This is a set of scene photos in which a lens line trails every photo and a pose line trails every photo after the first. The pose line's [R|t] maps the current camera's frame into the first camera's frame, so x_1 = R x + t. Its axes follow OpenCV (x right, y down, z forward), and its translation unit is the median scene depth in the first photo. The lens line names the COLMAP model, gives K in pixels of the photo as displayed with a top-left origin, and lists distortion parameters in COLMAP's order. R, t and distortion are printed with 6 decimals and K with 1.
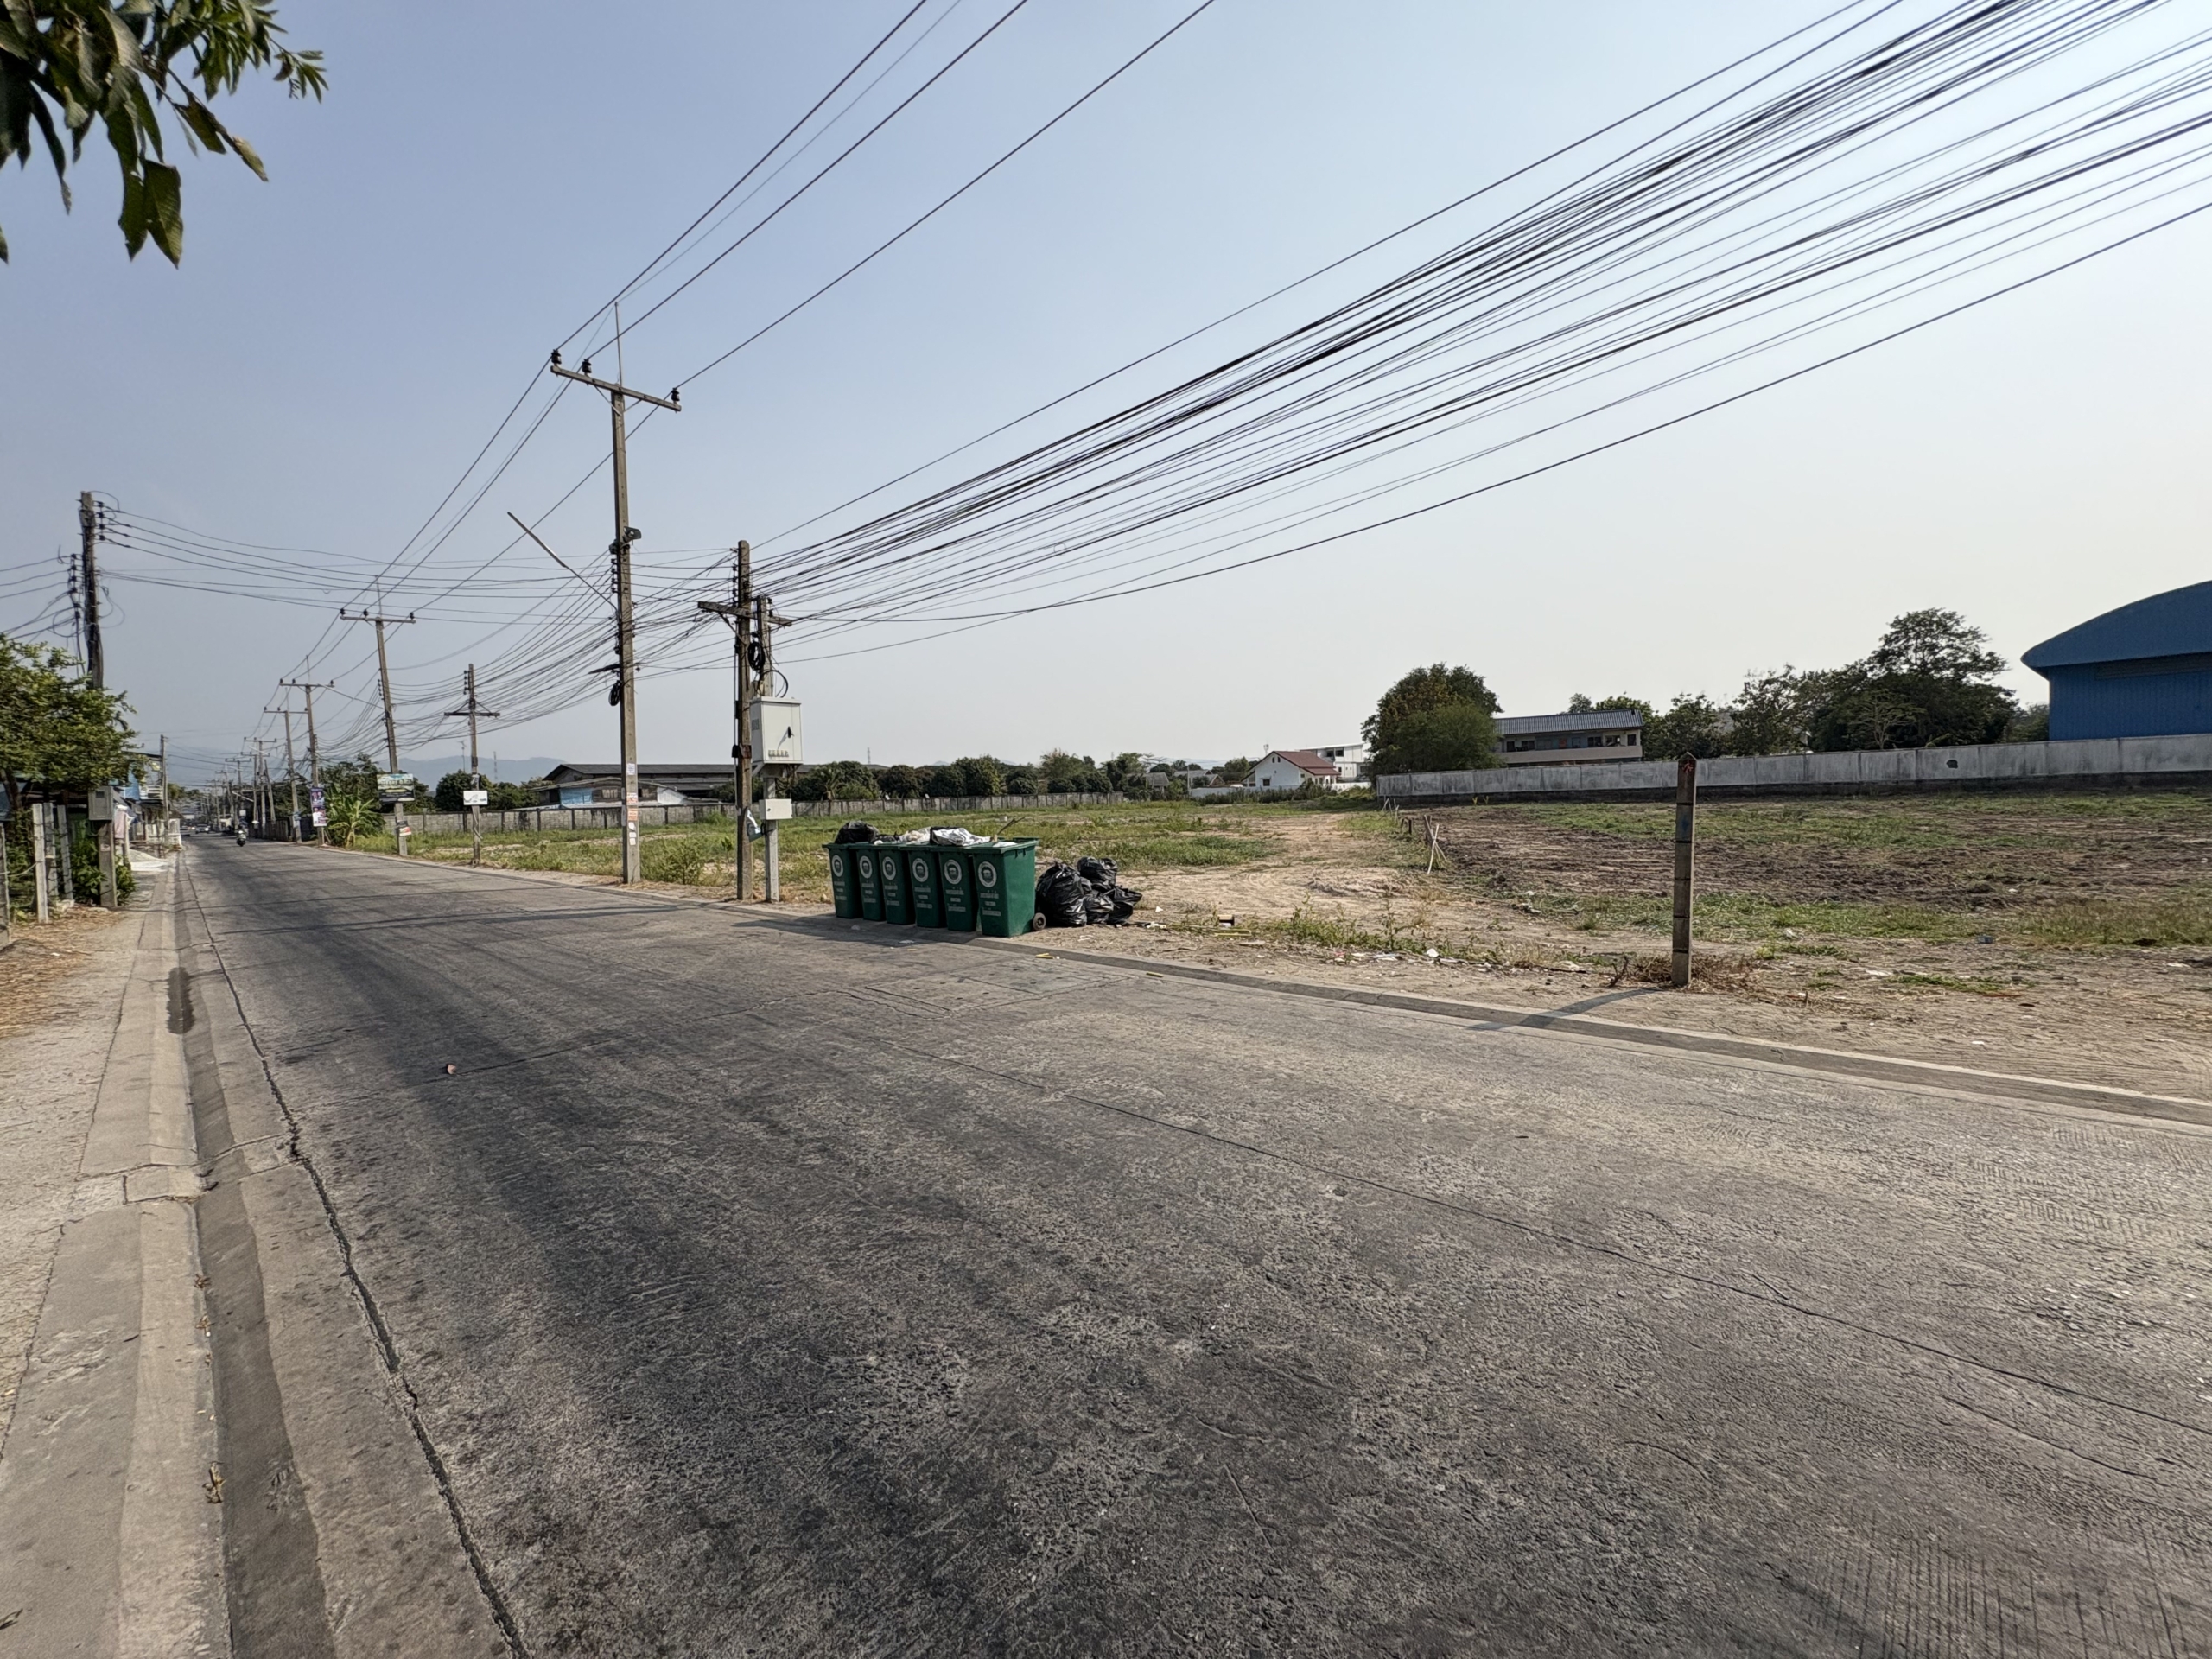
lens RADIAL K [[882.8, 0, 1105.0], [0, 882.8, 826.3], [0, 0, 1]] dist [0.000892, 0.000197]
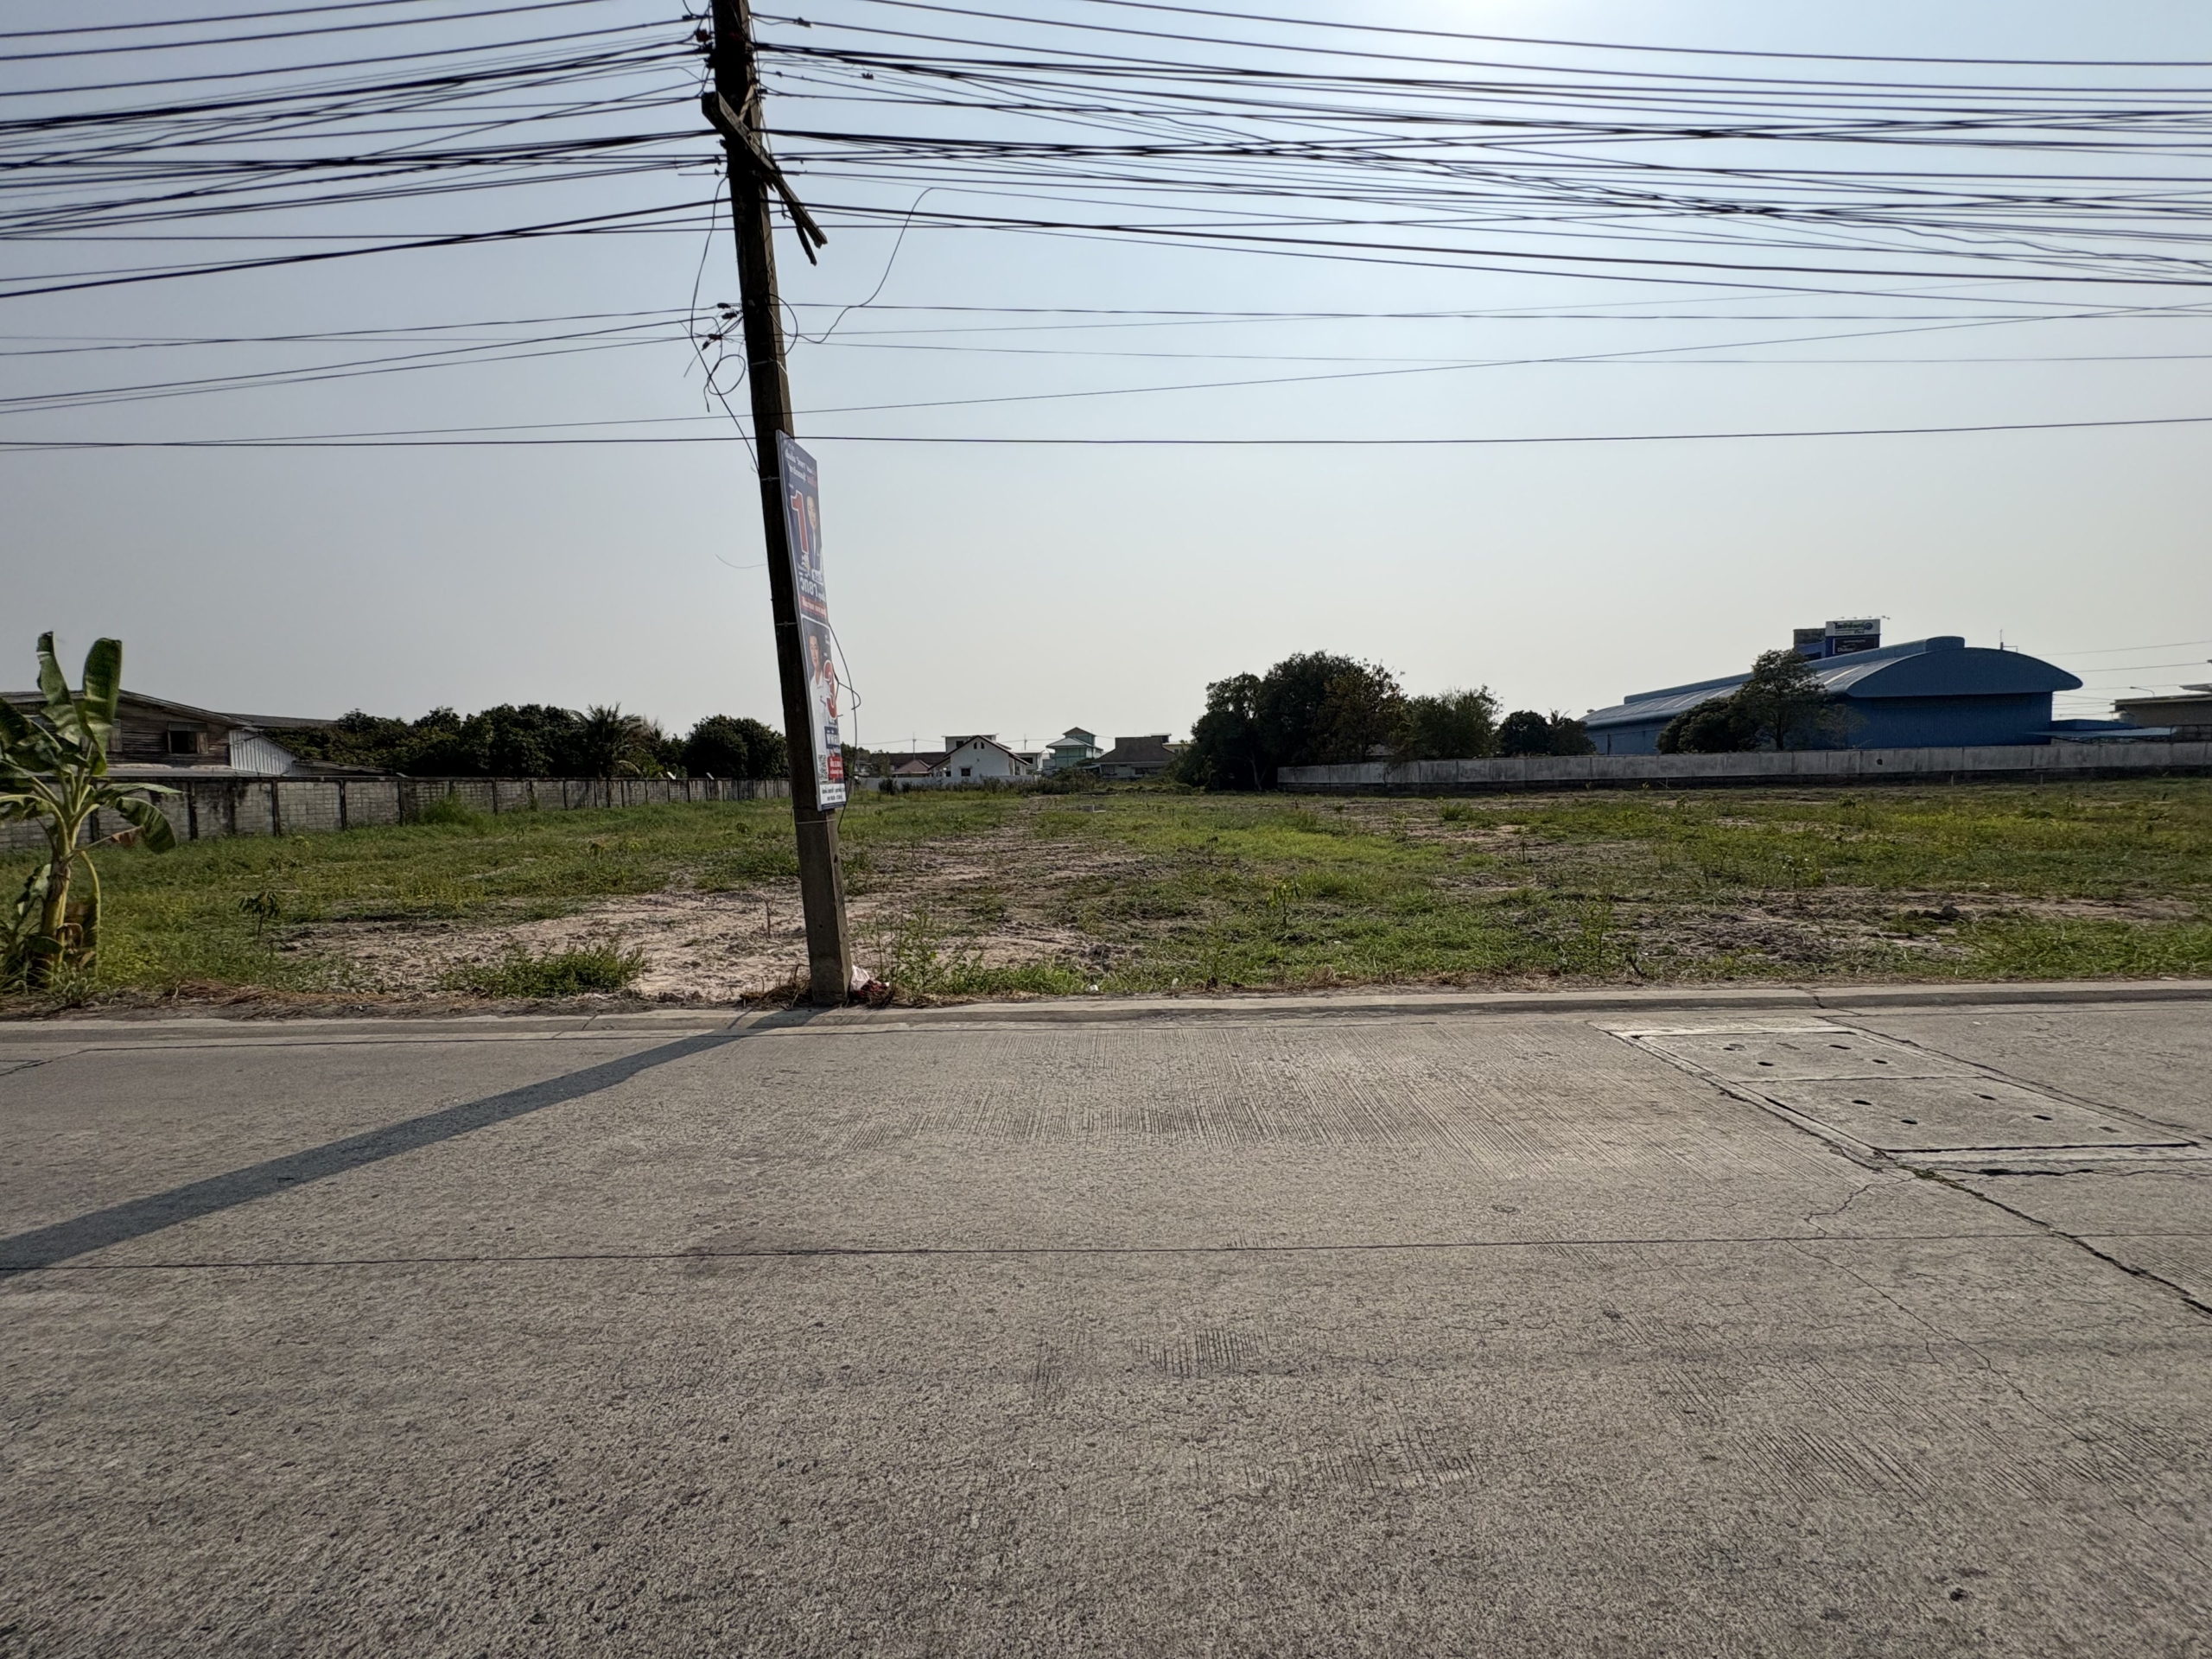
lens RADIAL K [[882.8, 0, 1105.1], [0, 882.8, 821.4], [0, 0, 1]] dist [0.000892, 0.000197]
pose [[0.731712, -0.012301, 0.681503, -0.973788], [0.017038, 0.999855, -0.000246, 0.002636], [-0.681401, 0.011792, 0.731816, 0.914245]]
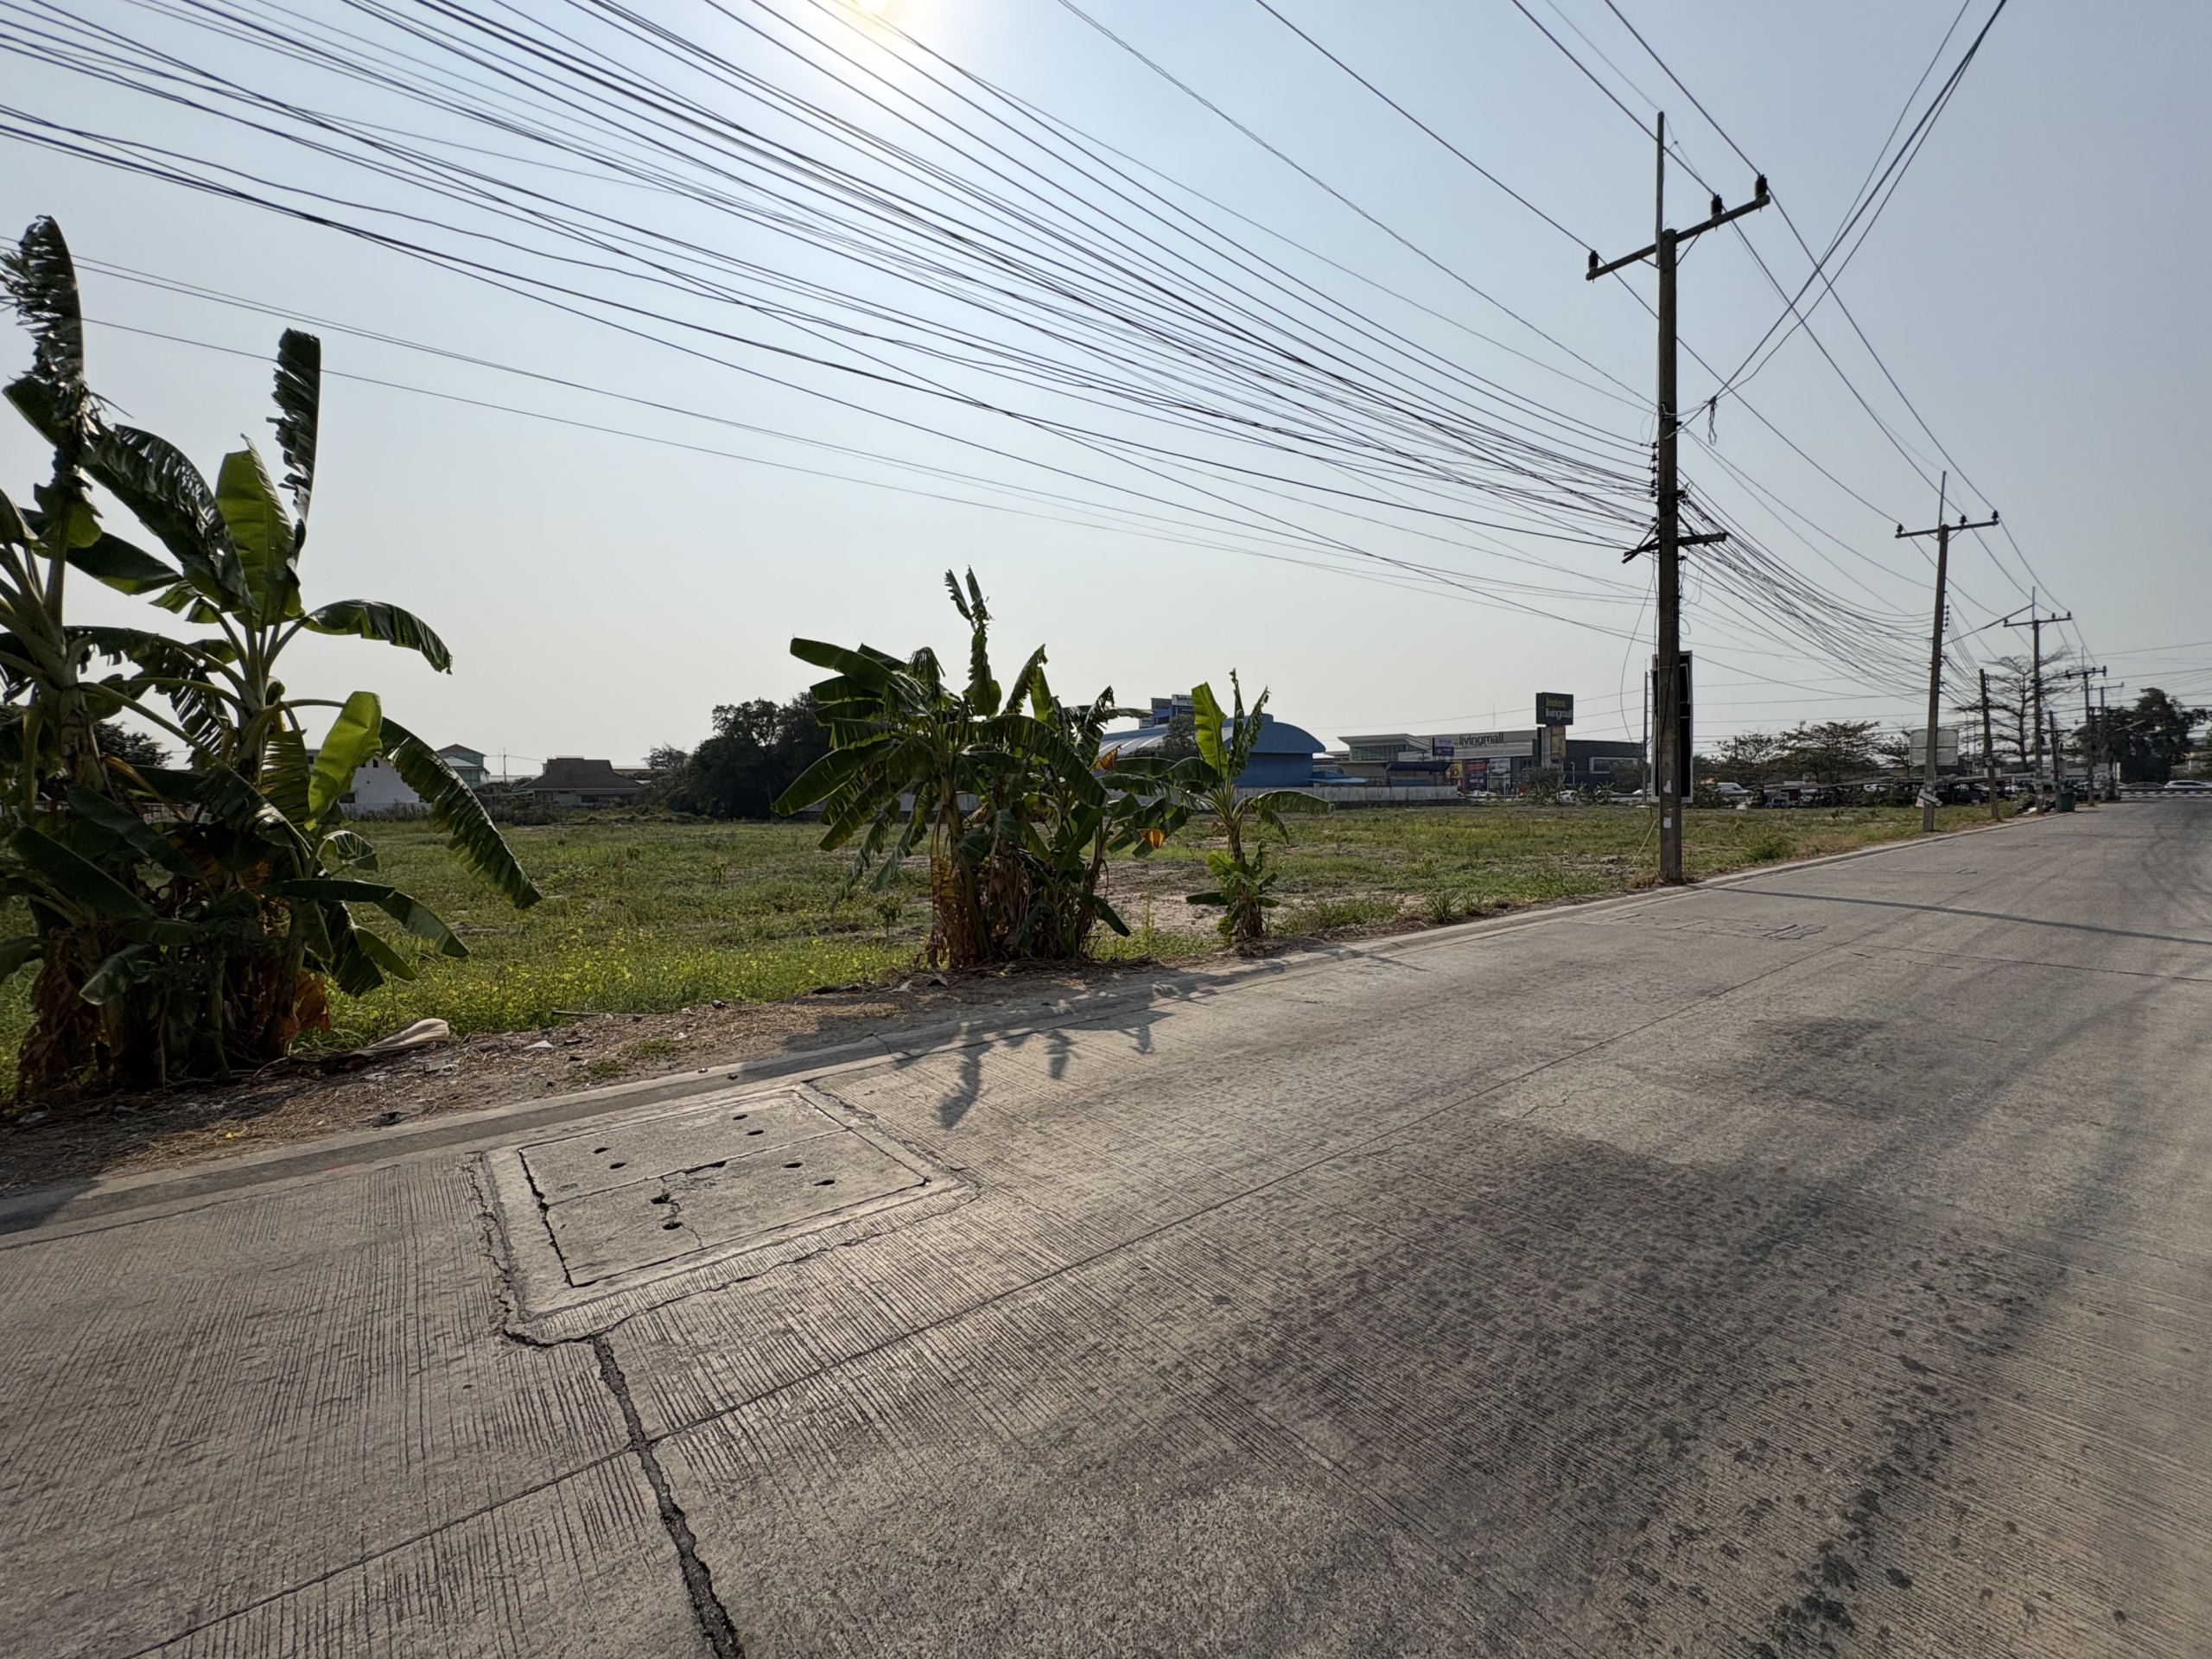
lens RADIAL K [[882.8, 0, 1102.2], [0, 882.8, 821.8], [0, 0, 1]] dist [0.000892, 0.000197]
pose [[0.147749, 0.008088, 0.988992, -1.220890], [0.042294, 0.999000, -0.014488, 0.003613], [-0.988120, 0.043969, 0.147259, 1.157269]]
